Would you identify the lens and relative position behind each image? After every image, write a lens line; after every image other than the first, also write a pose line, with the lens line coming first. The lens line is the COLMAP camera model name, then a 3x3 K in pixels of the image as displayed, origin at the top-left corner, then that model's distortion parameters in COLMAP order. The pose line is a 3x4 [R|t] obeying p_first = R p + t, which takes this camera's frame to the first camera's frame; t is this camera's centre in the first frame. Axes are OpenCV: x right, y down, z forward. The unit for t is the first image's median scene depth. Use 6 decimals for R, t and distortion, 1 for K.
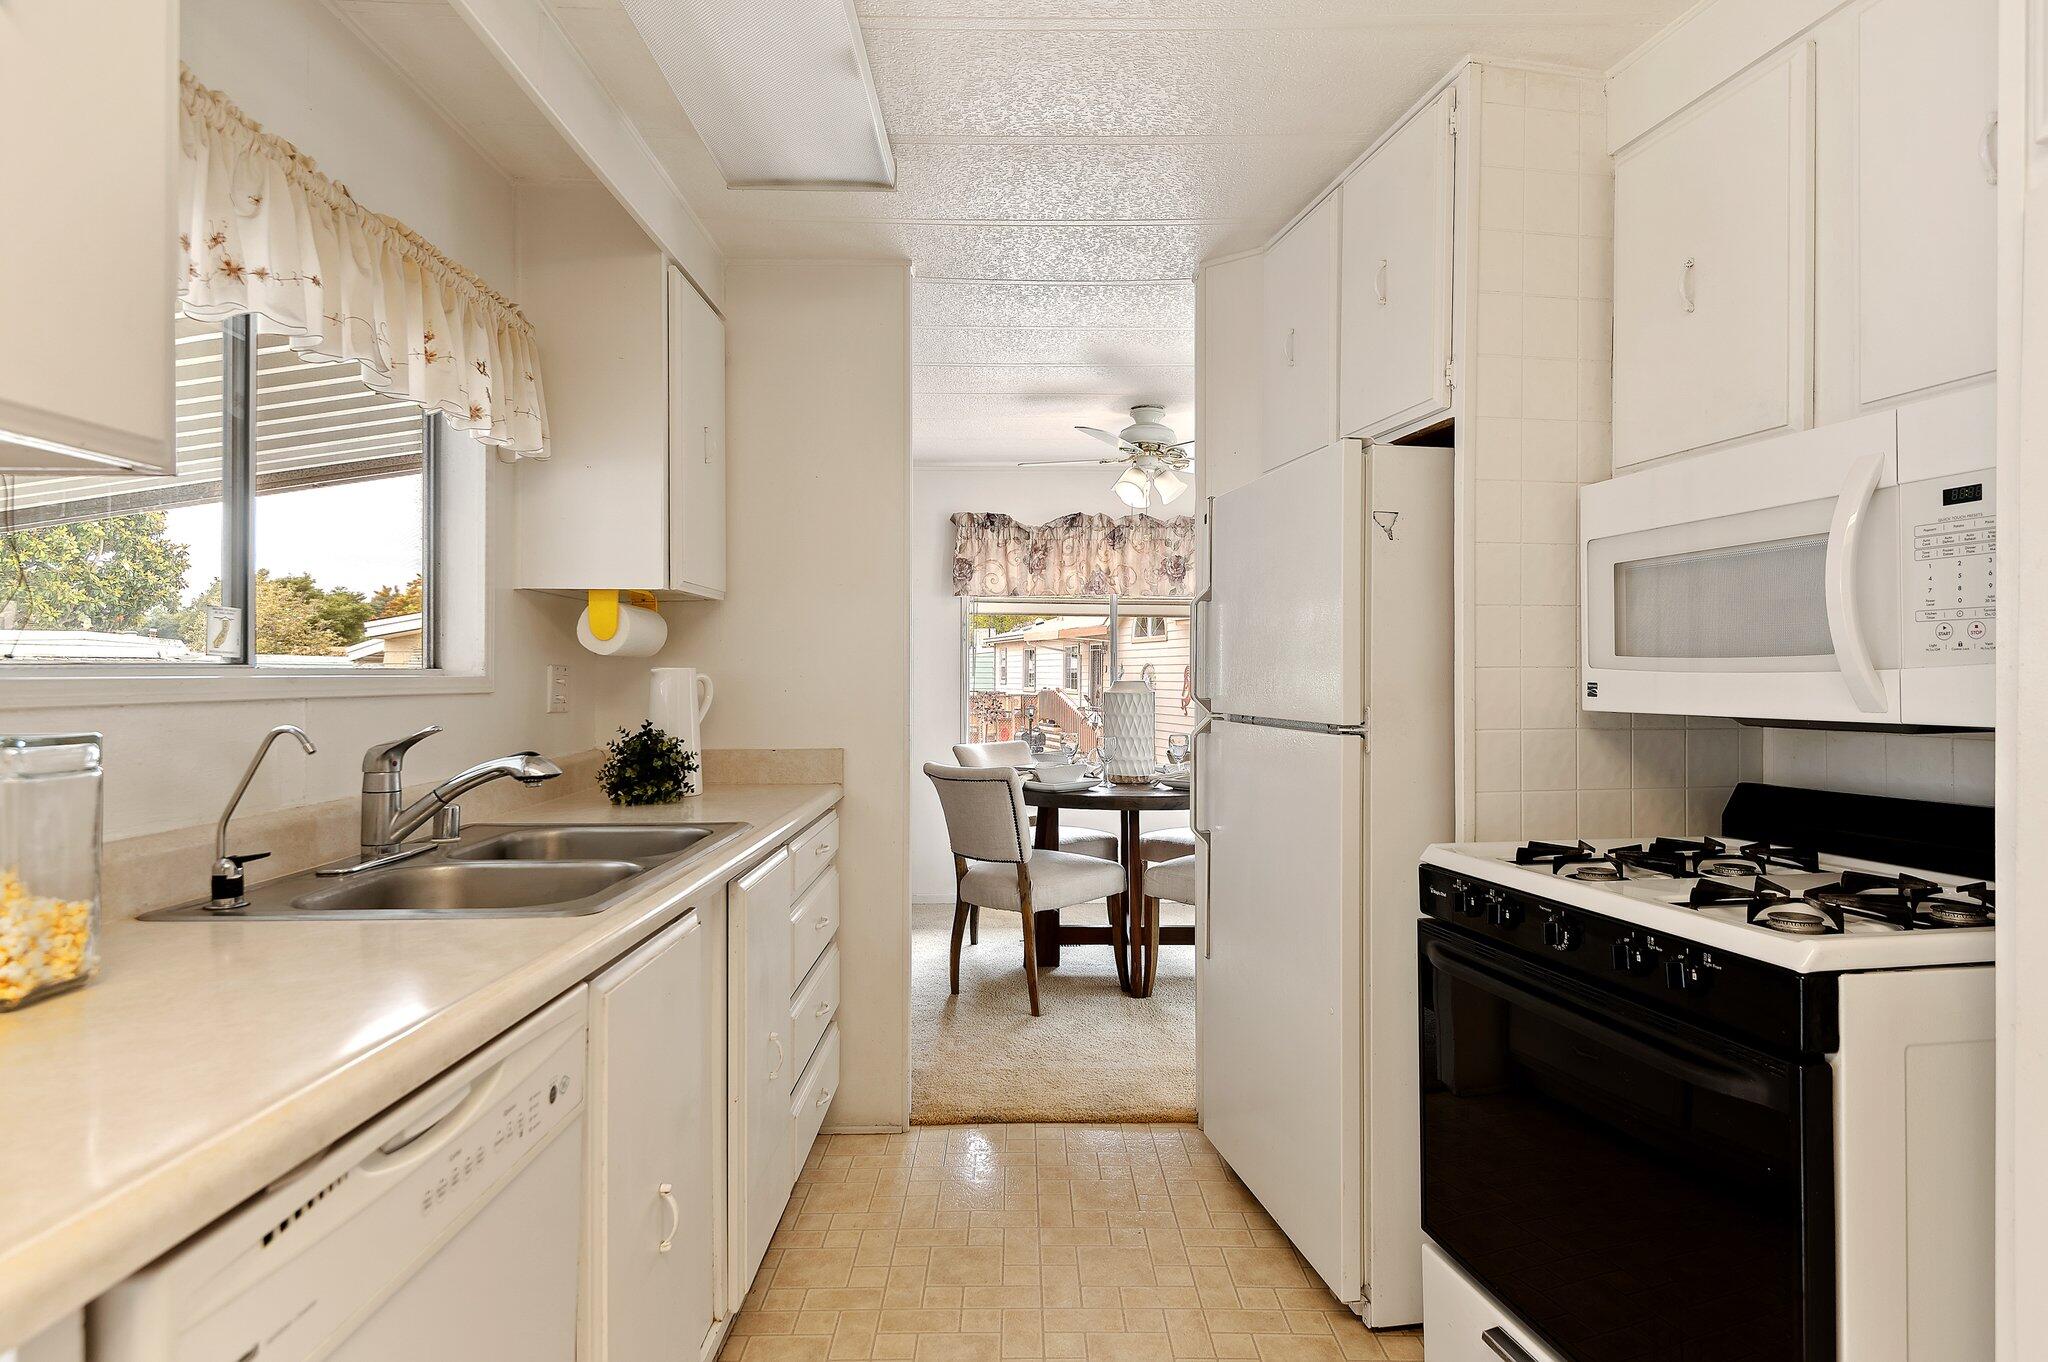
lens RADIAL K [[1184.3, 0, 1024.0], [0, 1184.3, 681.0], [0, 0, 1]] dist [0.001247, 0.000106]
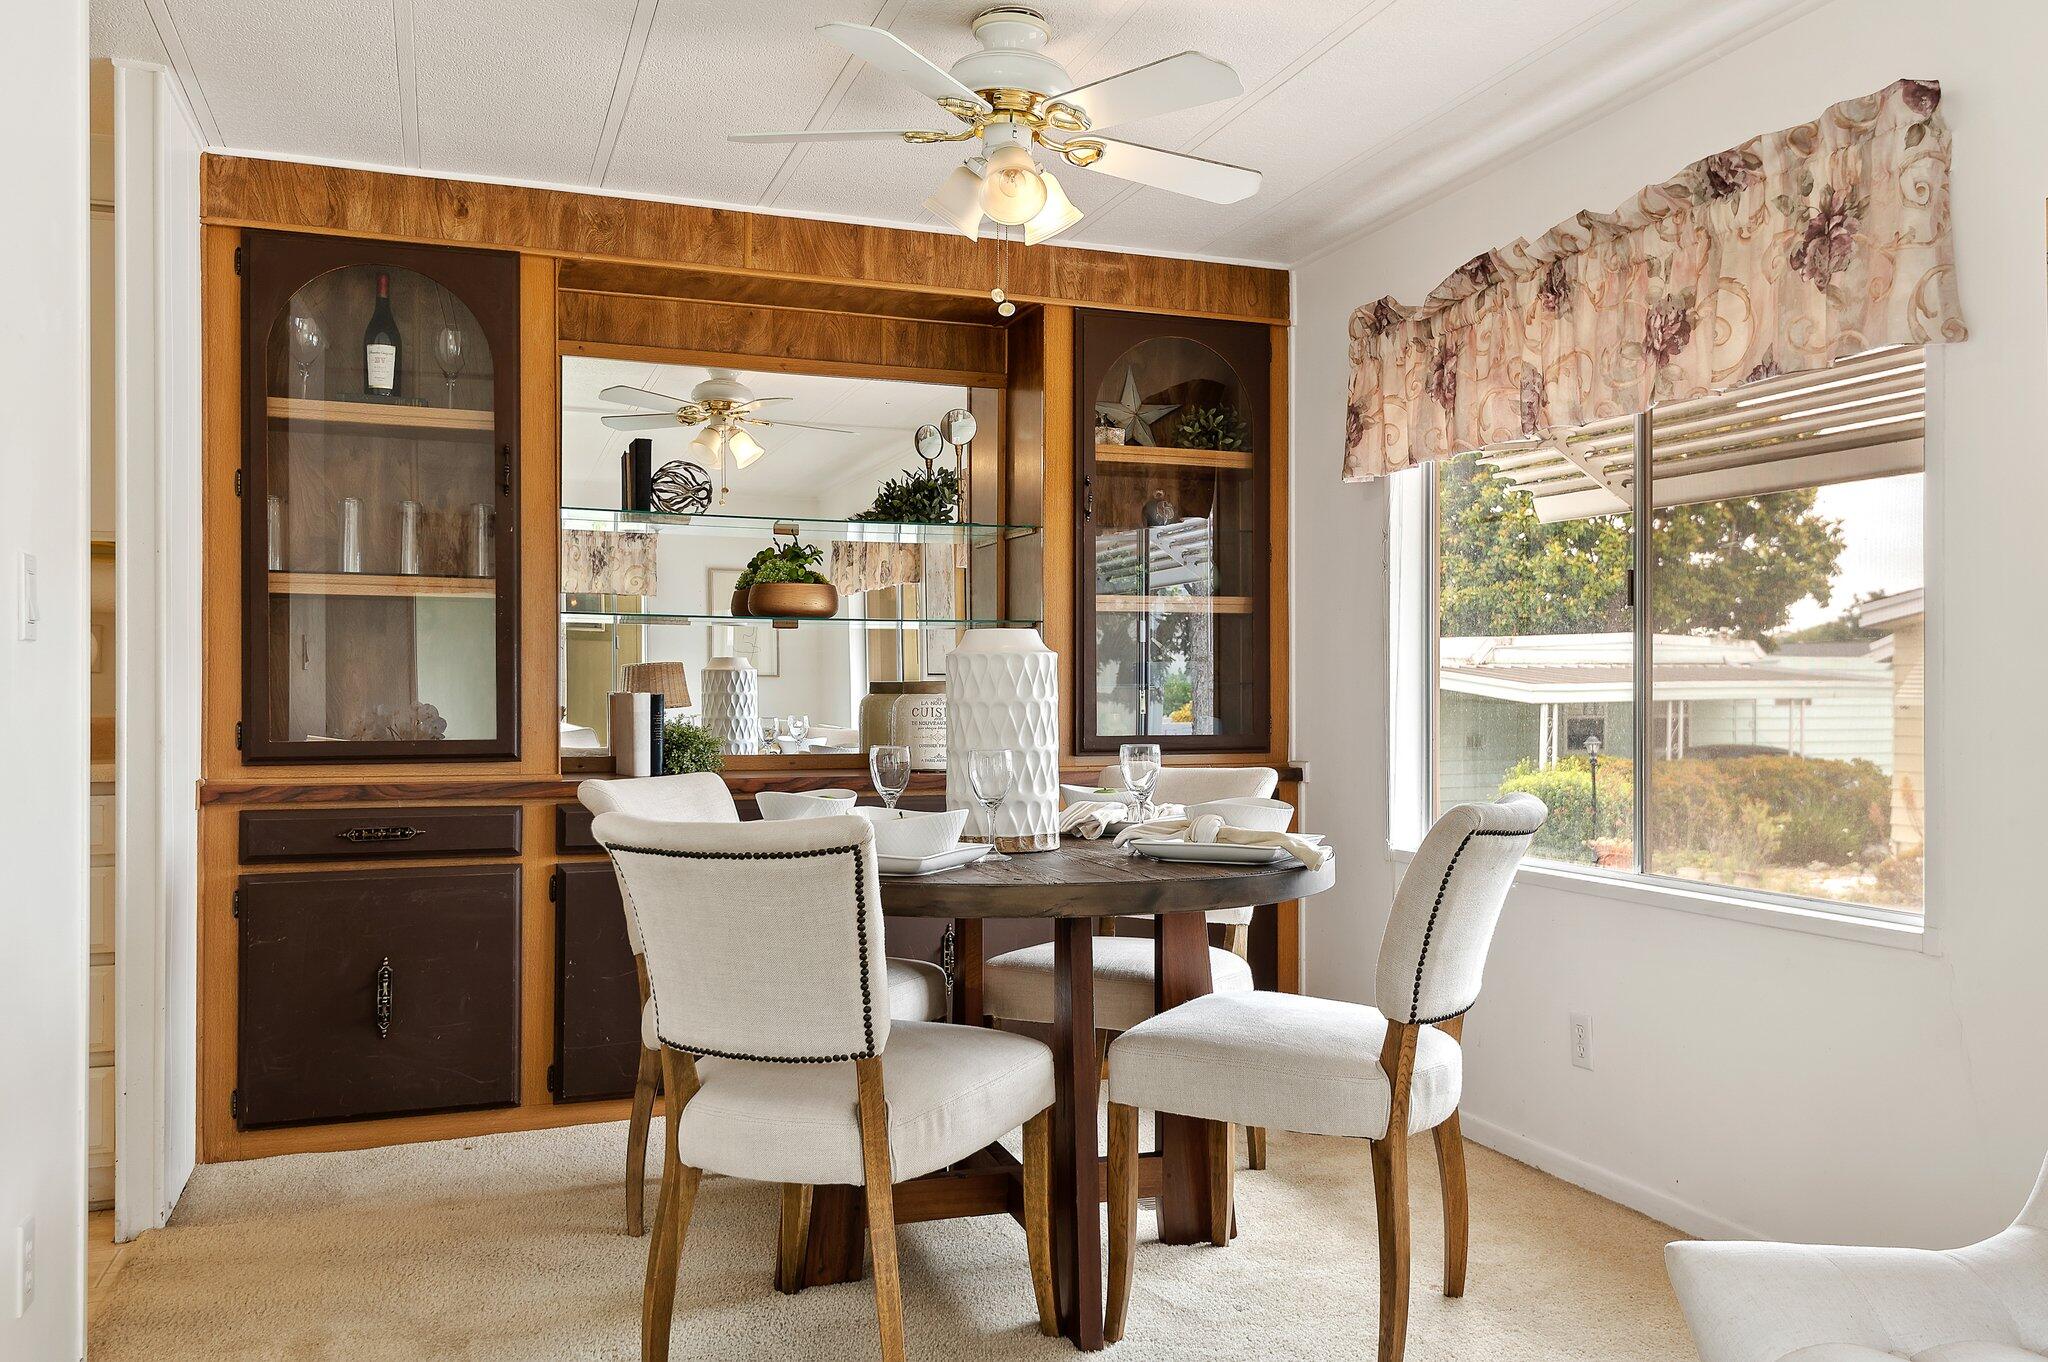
lens RADIAL K [[1562.1, 0, 1024.0], [0, 1562.1, 681.0], [0, 0, 1]] dist [0.005471, -0.003179]
pose [[0.326453, -0.004162, -0.945204, 0.528162], [-0.005963, 0.999961, -0.006463, 0.019987], [0.945195, 0.007746, 0.326416, 0.650051]]
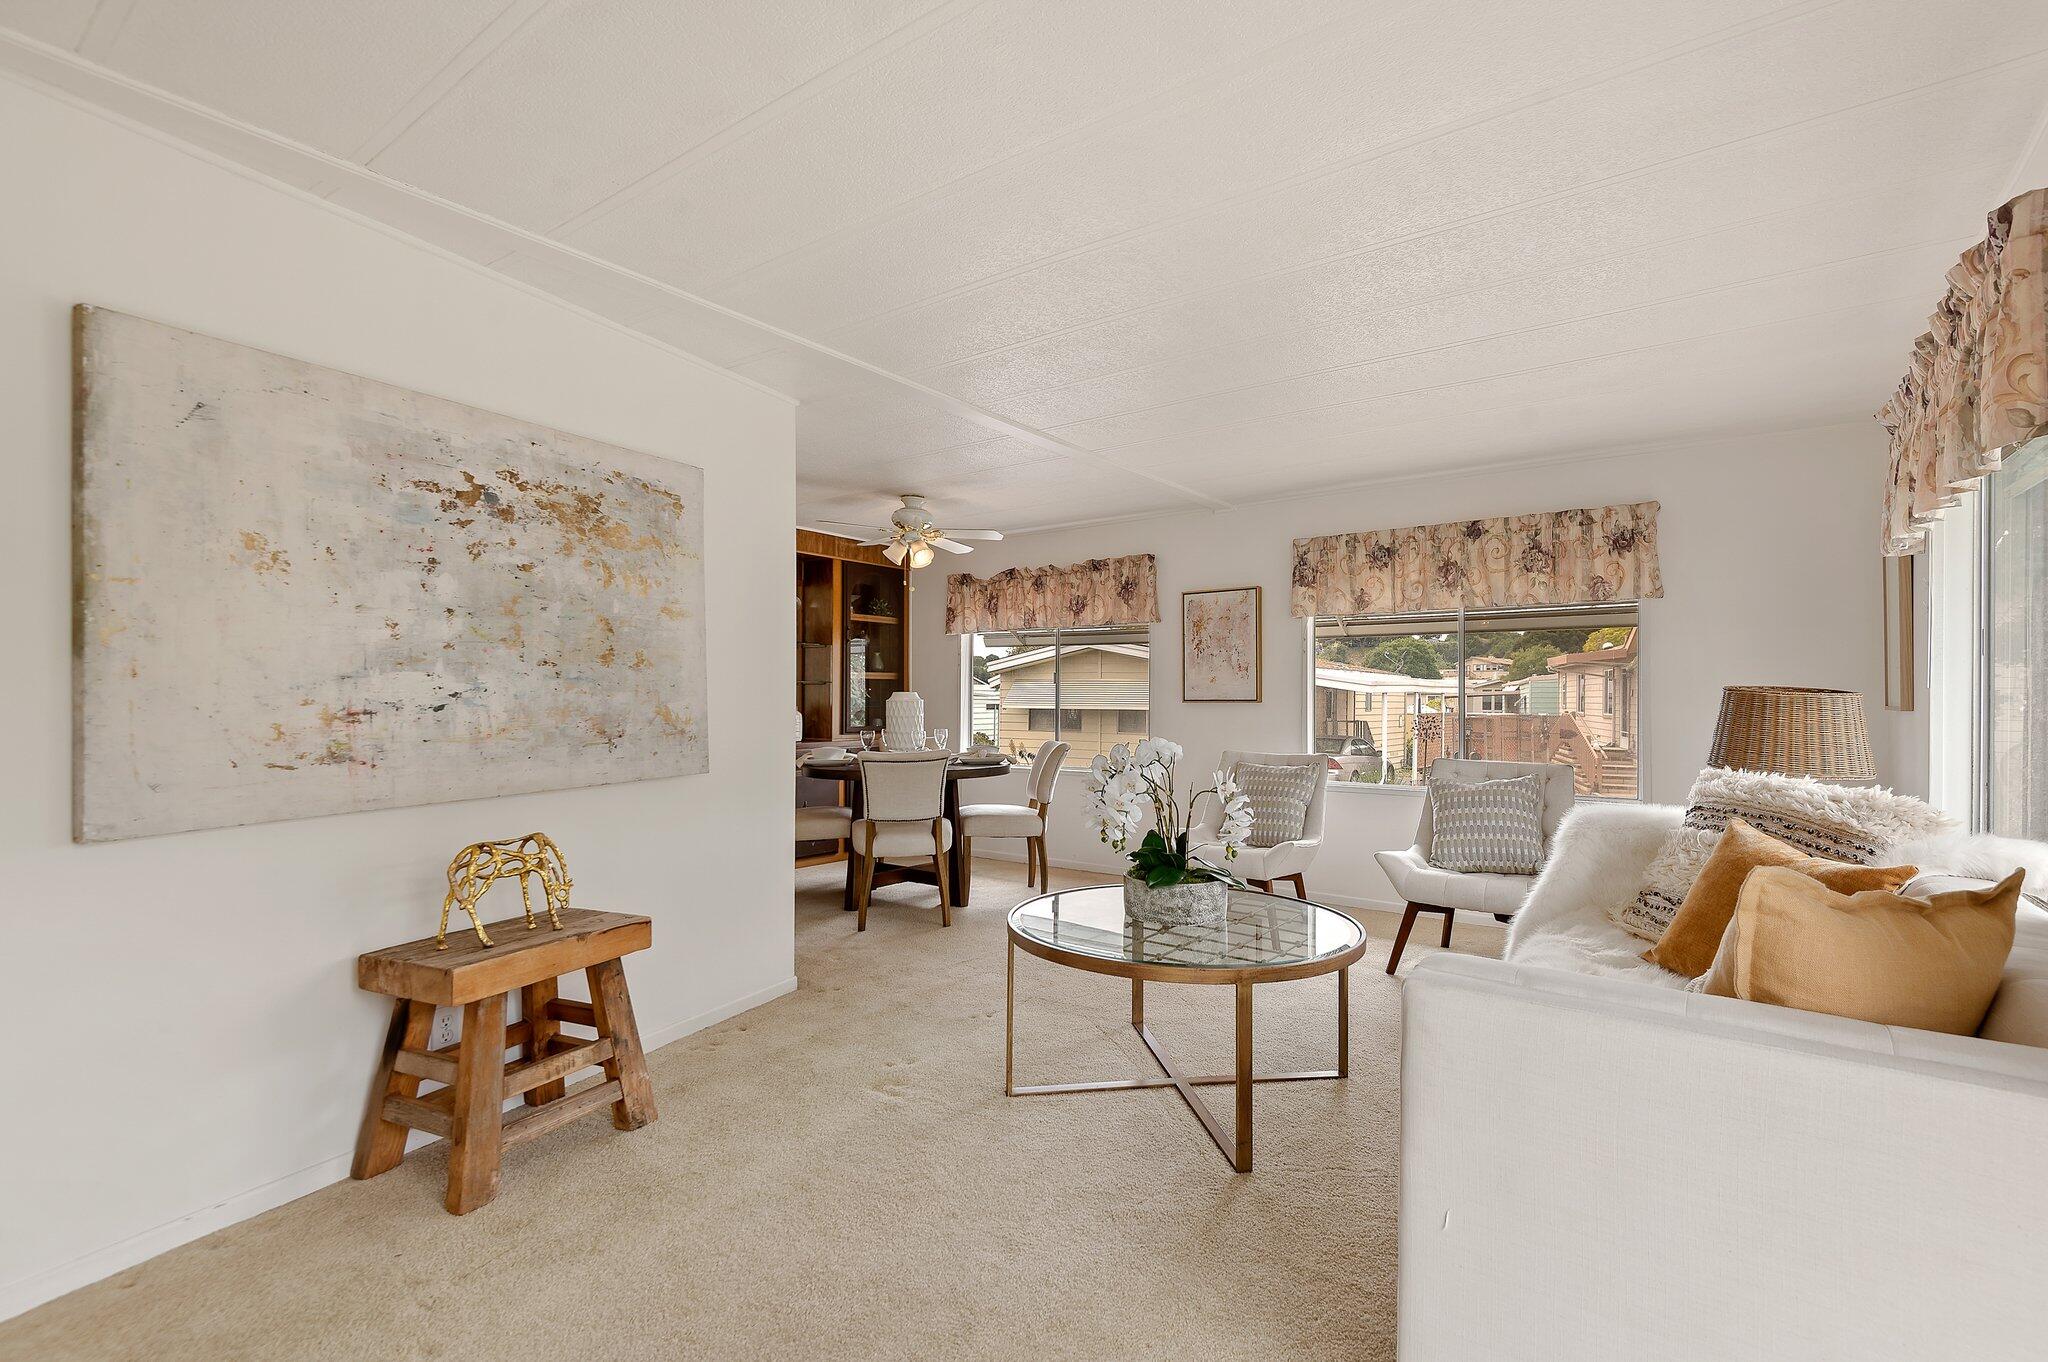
lens RADIAL K [[945.8, 0, 1024.0], [0, 945.8, 681.0], [0, 0, 1]] dist [0.002797, 0.000015]
pose [[0.786872, -0.008959, -0.617051, 0.707672], [-0.007141, 0.999695, -0.023621, 0.010137], [0.617075, 0.022993, 0.786569, 0.171670]]
